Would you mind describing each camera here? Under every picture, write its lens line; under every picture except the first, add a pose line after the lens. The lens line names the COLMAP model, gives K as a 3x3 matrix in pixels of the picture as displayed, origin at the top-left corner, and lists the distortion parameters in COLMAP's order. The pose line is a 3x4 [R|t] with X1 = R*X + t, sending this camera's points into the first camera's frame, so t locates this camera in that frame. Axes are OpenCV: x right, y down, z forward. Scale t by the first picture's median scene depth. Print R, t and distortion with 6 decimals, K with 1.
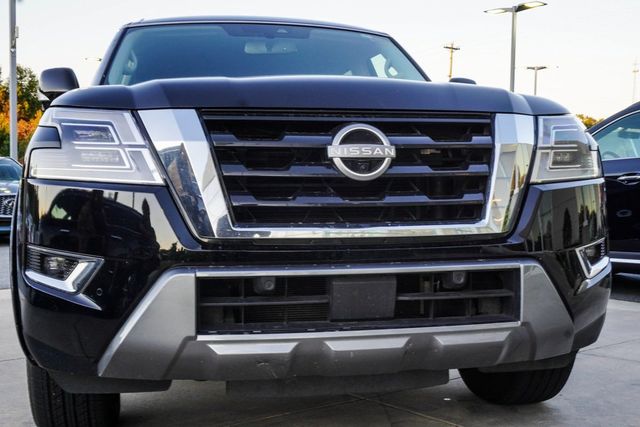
lens RADIAL K [[798.7, 0, 320.0], [0, 798.7, 213.5], [0, 0, 1]] dist [-0.007550, -0.001447]
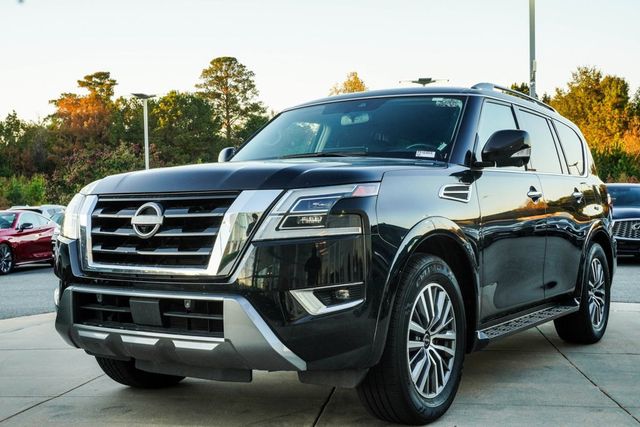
lens RADIAL K [[853.9, 0, 320.0], [0, 853.9, 213.5], [0, 0, 1]] dist [-0.038085, 0.010759]
pose [[0.705980, 0.003712, -0.708222, 1.499949], [-0.018306, 0.999748, -0.013008, -0.074639], [0.707995, 0.022148, 0.705870, 0.035173]]
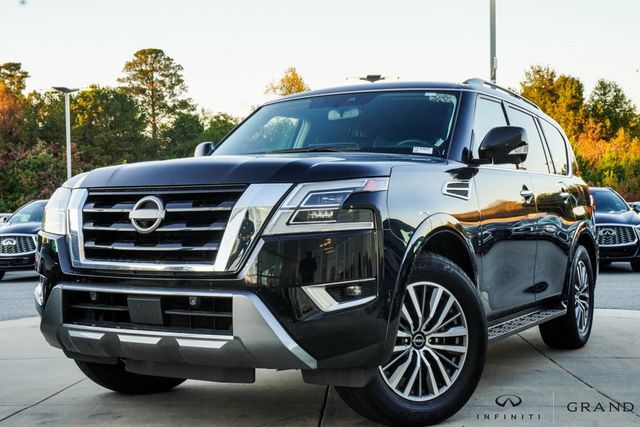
lens RADIAL K [[924.6, 0, 320.0], [0, 924.6, 213.5], [0, 0, 1]] dist [-0.019214, -0.005174]
pose [[0.755212, 0.001773, -0.655478, 1.461446], [-0.021590, 0.999521, -0.022171, -0.047216], [0.655125, 0.030895, 0.754889, -0.126816]]
